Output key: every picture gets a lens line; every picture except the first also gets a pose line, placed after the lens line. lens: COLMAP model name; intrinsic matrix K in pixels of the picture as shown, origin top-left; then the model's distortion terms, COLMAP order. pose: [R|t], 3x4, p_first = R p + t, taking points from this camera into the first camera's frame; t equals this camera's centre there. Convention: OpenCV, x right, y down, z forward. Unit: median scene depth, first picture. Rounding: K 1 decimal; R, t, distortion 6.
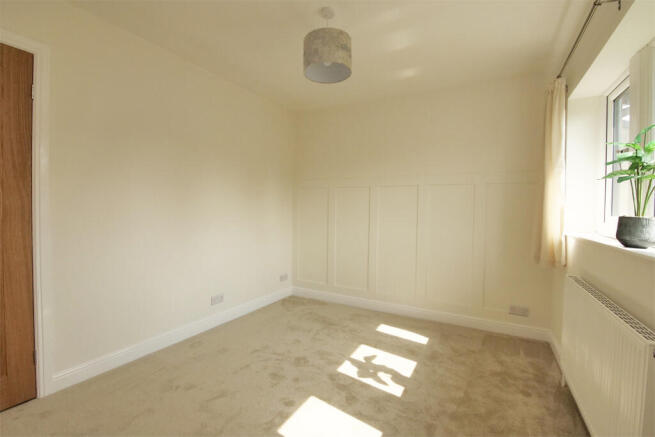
lens RADIAL K [[290.4, 0, 327.5], [0, 290.4, 218.5], [0, 0, 1]] dist [-0.001535, -0.000226]
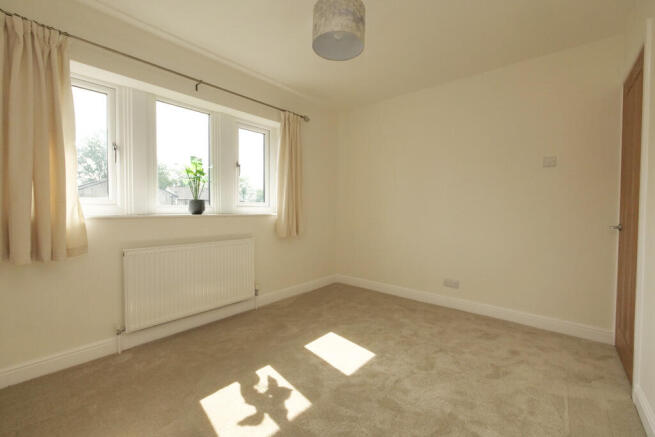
lens RADIAL K [[262.0, 0, 342.5], [0, 262.0, 208.5], [0, 0, 1]] dist [-0.022008, 0.000083]
pose [[-0.981572, -0.030663, 0.188614, -0.150575], [-0.024375, 0.999070, 0.035570, -0.015635], [-0.189530, 0.030317, -0.981407, 1.518757]]
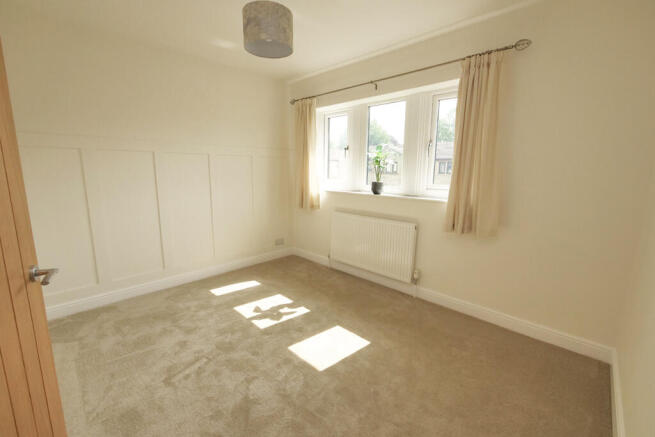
lens RADIAL K [[279.7, 0, 327.5], [0, 279.7, 218.5], [0, 0, 1]] dist [-0.002012, -0.000146]
pose [[0.249134, -0.174306, 0.952654, -0.793577], [0.014563, 0.984233, 0.176276, -0.072467], [-0.968359, -0.030043, 0.247745, 0.464494]]
